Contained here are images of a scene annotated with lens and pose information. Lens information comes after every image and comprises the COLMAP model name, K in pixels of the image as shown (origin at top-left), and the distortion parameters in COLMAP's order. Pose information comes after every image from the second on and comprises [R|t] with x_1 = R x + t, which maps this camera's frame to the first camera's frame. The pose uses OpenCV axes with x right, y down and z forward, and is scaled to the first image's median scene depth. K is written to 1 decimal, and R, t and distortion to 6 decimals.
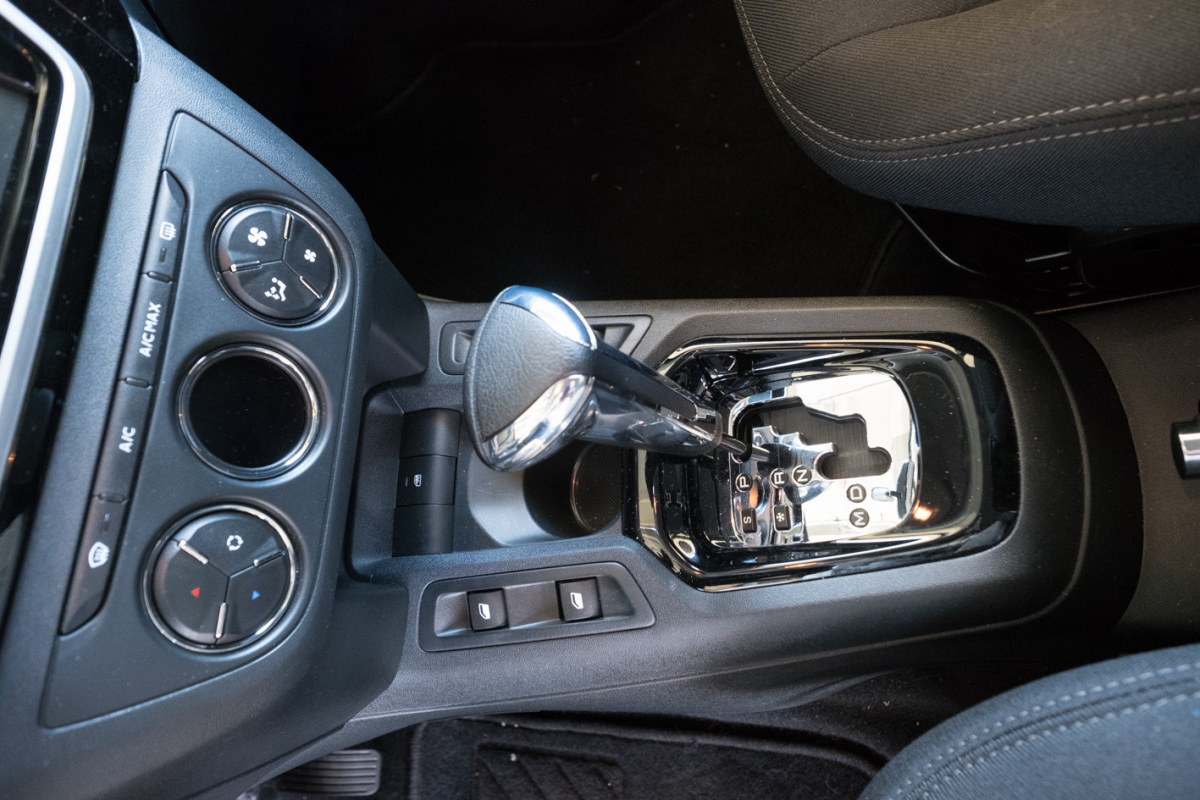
lens RADIAL K [[749.3, 0, 611.2], [0, 749.3, 397.7], [0, 0, 1]] dist [-0.007863, 0.001444]
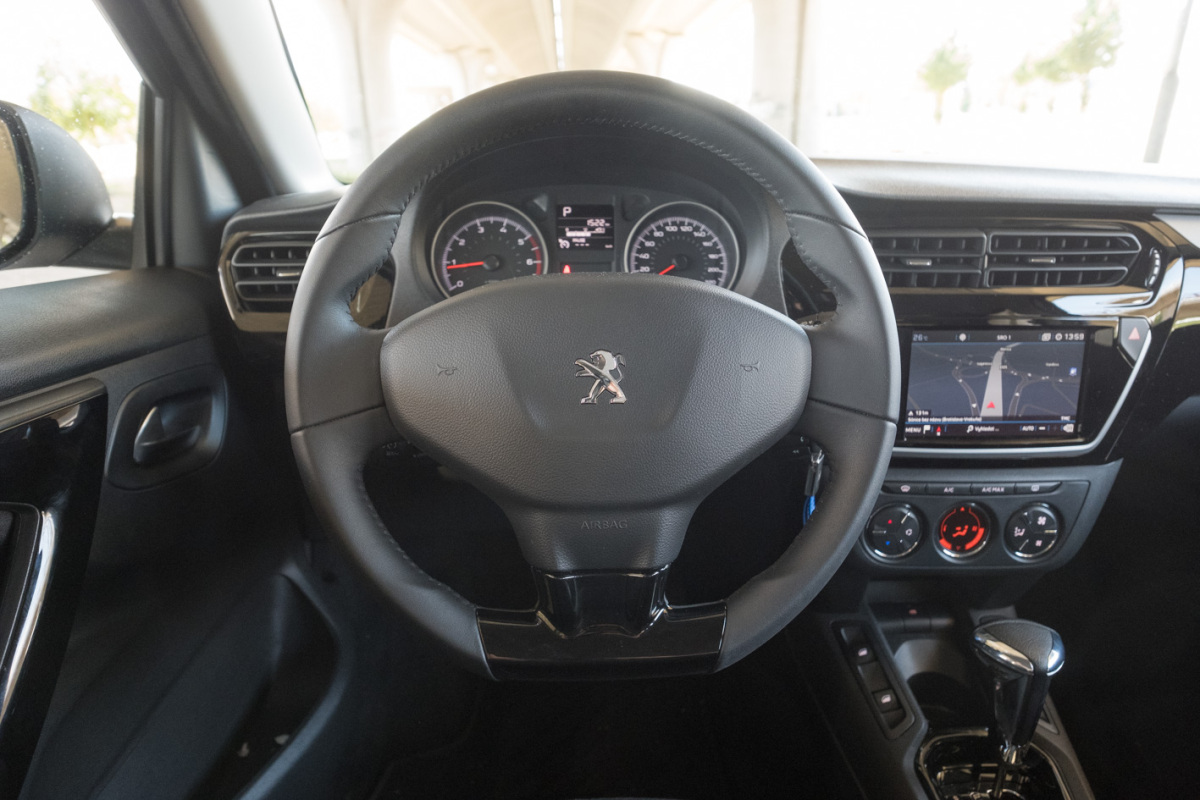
lens RADIAL K [[749.3, 0, 611.2], [0, 749.3, 397.7], [0, 0, 1]] dist [-0.007863, 0.001444]
pose [[0.042665, 0.831406, -0.554025, 0.409267], [-0.965914, 0.176038, 0.189791, 0.542571], [0.255323, 0.527043, 0.810578, -1.345391]]
